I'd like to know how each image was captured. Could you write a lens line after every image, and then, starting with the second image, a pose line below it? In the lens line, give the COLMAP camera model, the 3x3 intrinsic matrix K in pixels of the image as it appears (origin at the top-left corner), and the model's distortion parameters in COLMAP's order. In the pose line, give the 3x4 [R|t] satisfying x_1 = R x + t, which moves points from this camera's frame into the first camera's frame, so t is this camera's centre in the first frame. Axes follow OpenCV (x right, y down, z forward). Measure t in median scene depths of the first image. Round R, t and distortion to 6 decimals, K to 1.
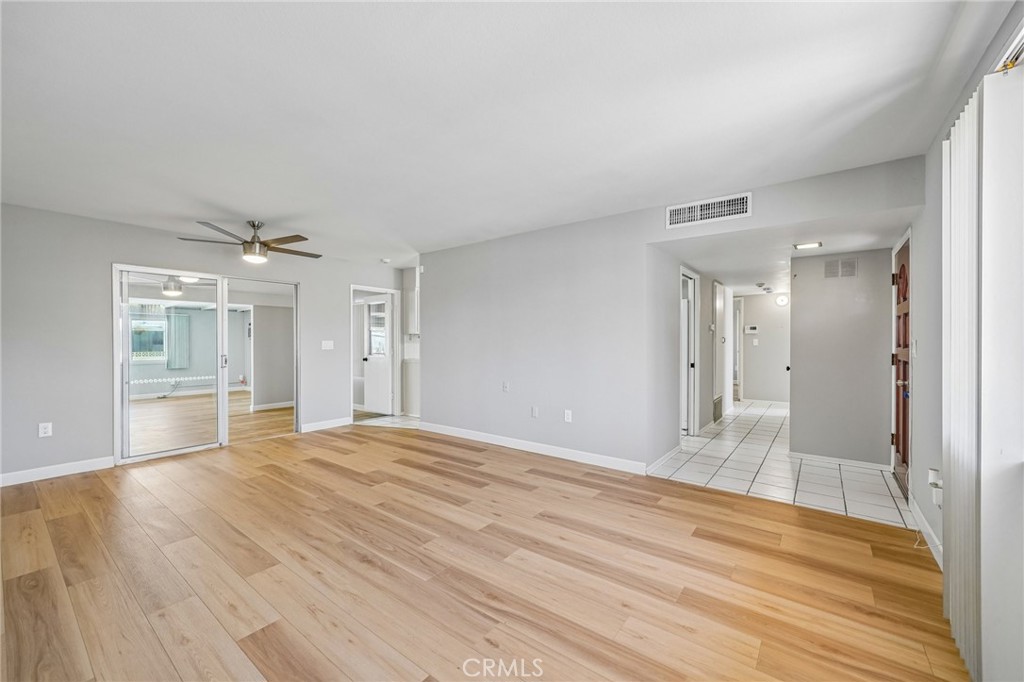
lens RADIAL K [[416.4, 0, 509.0], [0, 416.4, 341.5], [0, 0, 1]] dist [0.001137, 0.000187]
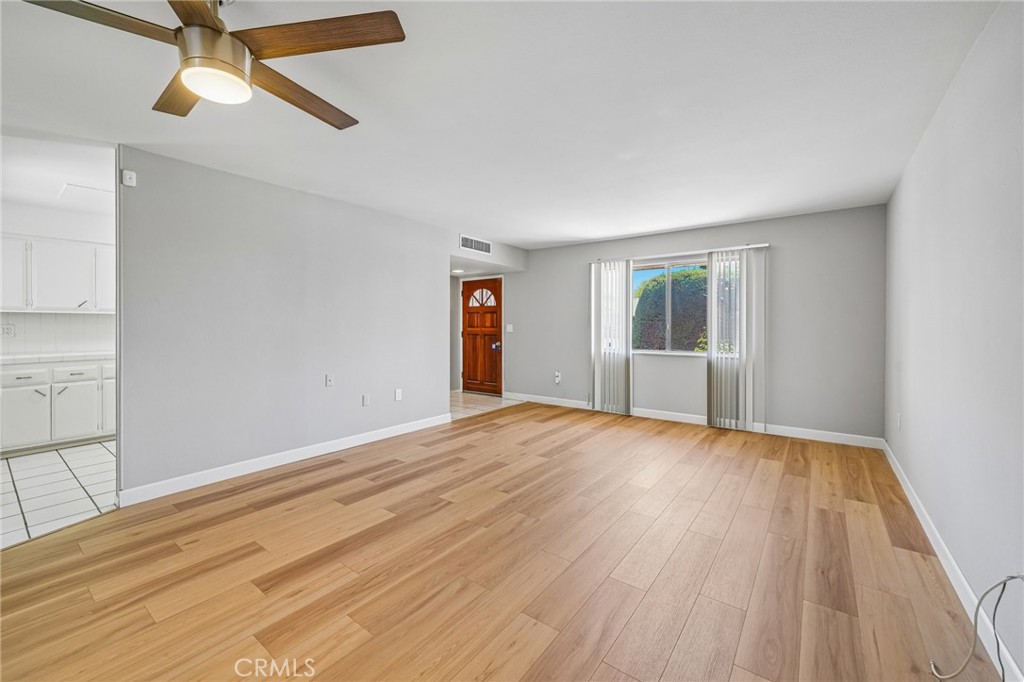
lens RADIAL K [[416.4, 0, 504.7], [0, 416.4, 331.0], [0, 0, 1]] dist [0.001137, 0.000187]
pose [[-0.024378, -0.011640, 0.999635, -1.083988], [0.003257, 0.999926, 0.011723, 0.003452], [-0.999698, 0.003542, -0.024338, 0.870114]]
